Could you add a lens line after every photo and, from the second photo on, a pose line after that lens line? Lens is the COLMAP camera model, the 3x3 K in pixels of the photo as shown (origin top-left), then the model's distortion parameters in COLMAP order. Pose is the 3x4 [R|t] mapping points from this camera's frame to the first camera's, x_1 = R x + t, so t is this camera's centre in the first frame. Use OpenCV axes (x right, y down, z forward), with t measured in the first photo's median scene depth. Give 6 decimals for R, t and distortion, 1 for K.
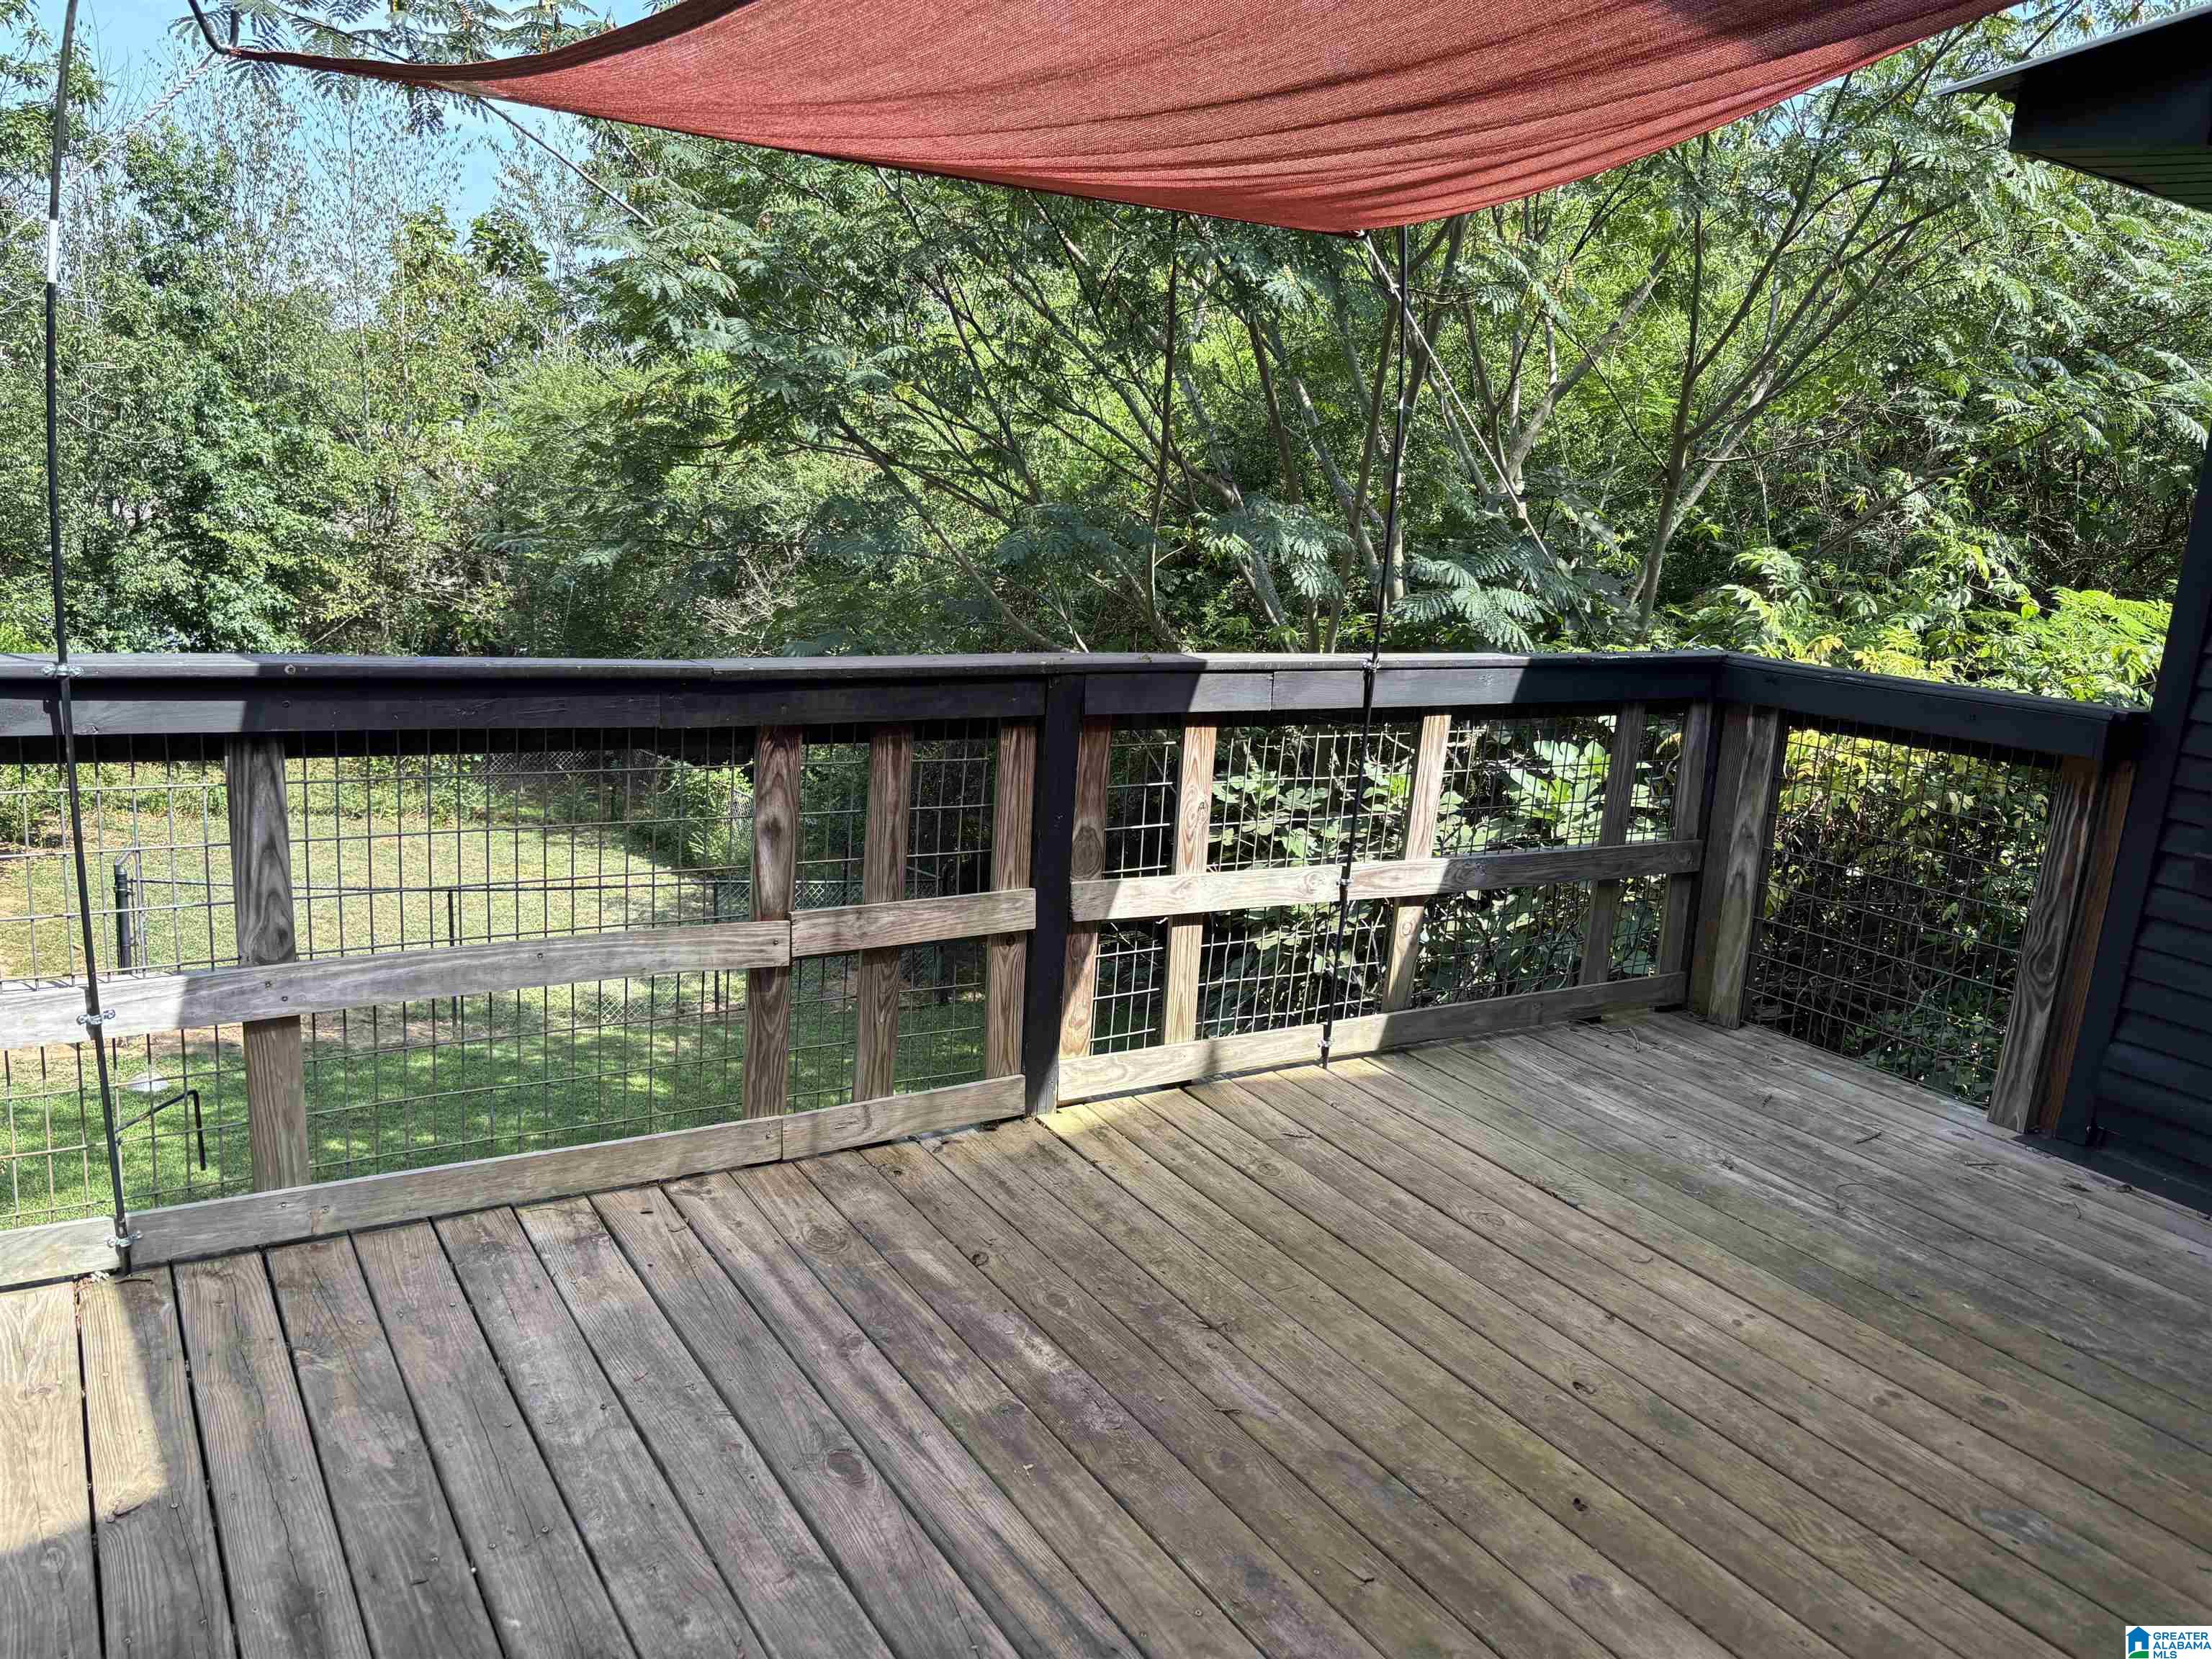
lens RADIAL K [[1689.1, 0, 1110.3], [0, 1689.1, 841.8], [0, 0, 1]] dist [0.035292, -0.044487]
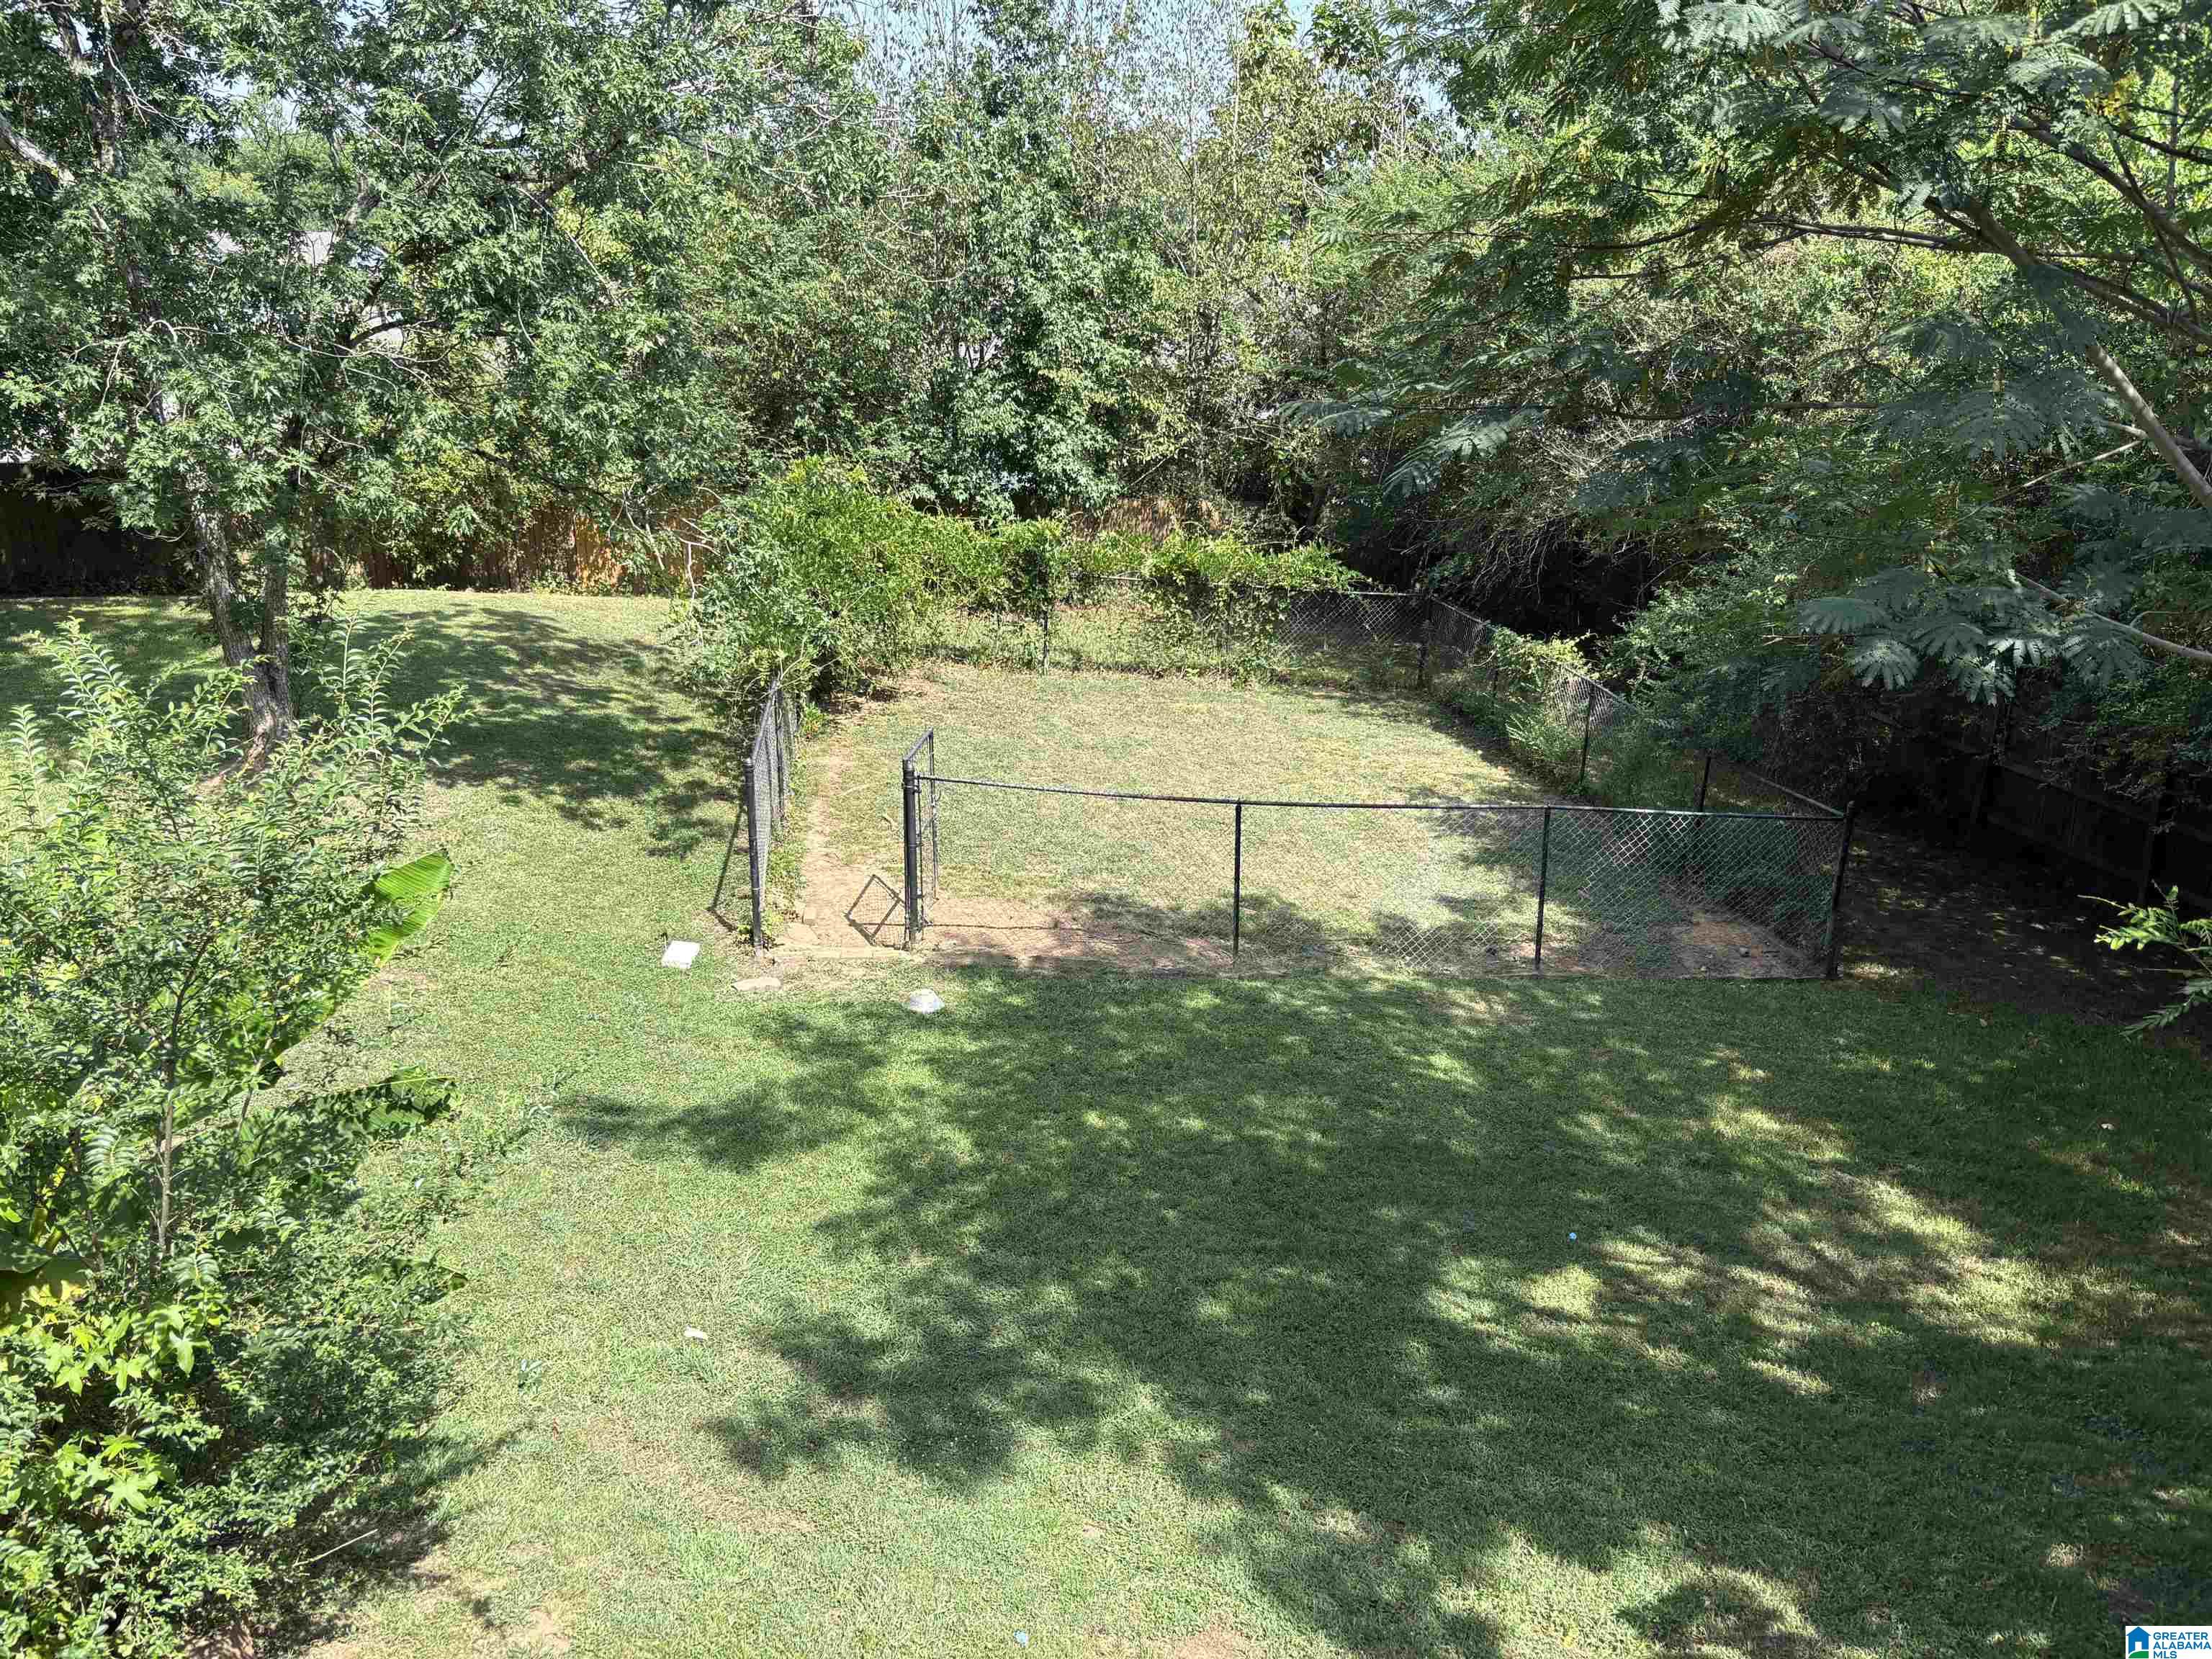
lens RADIAL K [[1689.1, 0, 1100.2], [0, 1689.1, 844.3], [0, 0, 1]] dist [0.035292, -0.044487]
pose [[0.893814, 0.093156, -0.438656, -0.045079], [-0.045053, 0.991890, 0.118845, -0.029080], [0.446169, -0.086463, 0.890762, 0.122545]]
